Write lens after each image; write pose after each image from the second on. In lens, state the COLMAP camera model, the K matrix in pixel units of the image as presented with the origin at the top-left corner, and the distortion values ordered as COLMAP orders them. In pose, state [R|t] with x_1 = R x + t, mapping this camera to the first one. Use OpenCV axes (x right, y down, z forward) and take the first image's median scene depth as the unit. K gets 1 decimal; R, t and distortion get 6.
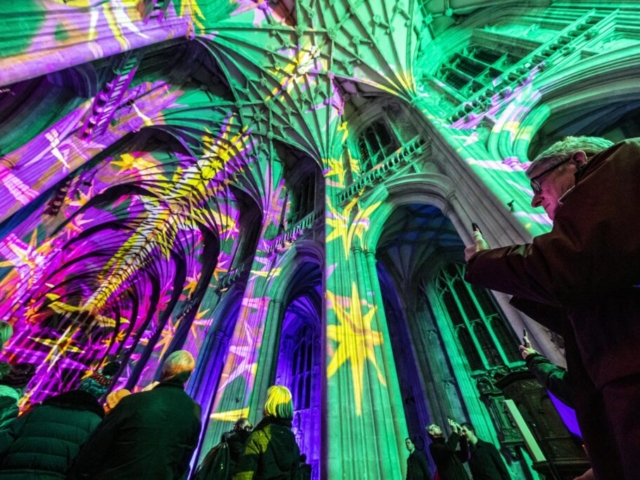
lens RADIAL K [[242.8, 0, 319.7], [0, 242.8, 240.9], [0, 0, 1]] dist [-0.000167, -0.004347]
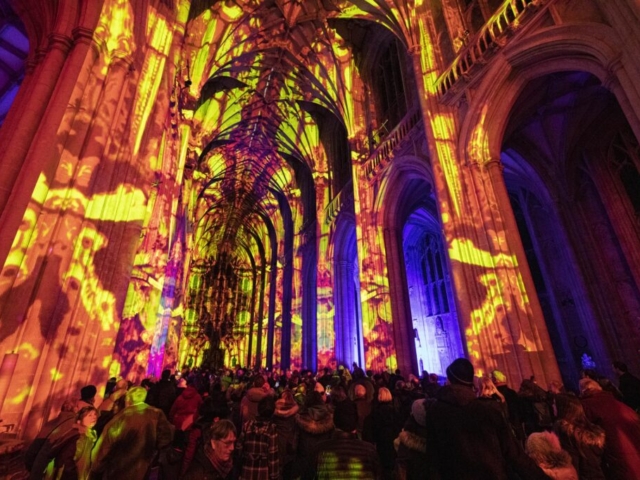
lens RADIAL K [[295.8, 0, 320.0], [0, 295.8, 240.0], [0, 0, 1]] dist [0.002931, -0.000887]
pose [[0.895518, -0.189772, -0.402534, 0.040628], [0.335490, 0.882177, 0.330469, -0.236187], [0.292392, -0.430987, 0.853673, -0.112161]]
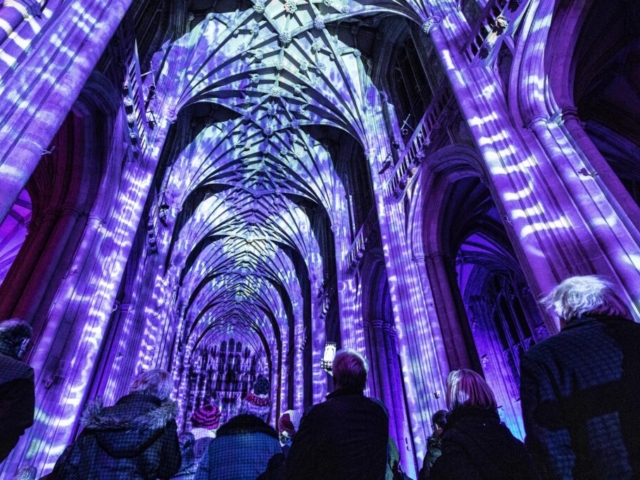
lens RADIAL K [[368.6, 0, 320.0], [0, 368.6, 240.0], [0, 0, 1]] dist [0.008399, -0.000086]
pose [[0.831653, -0.356608, -0.425657, 0.005687], [0.426839, 0.900849, 0.079248, -0.003527], [0.355193, -0.247594, 0.901408, -0.003631]]
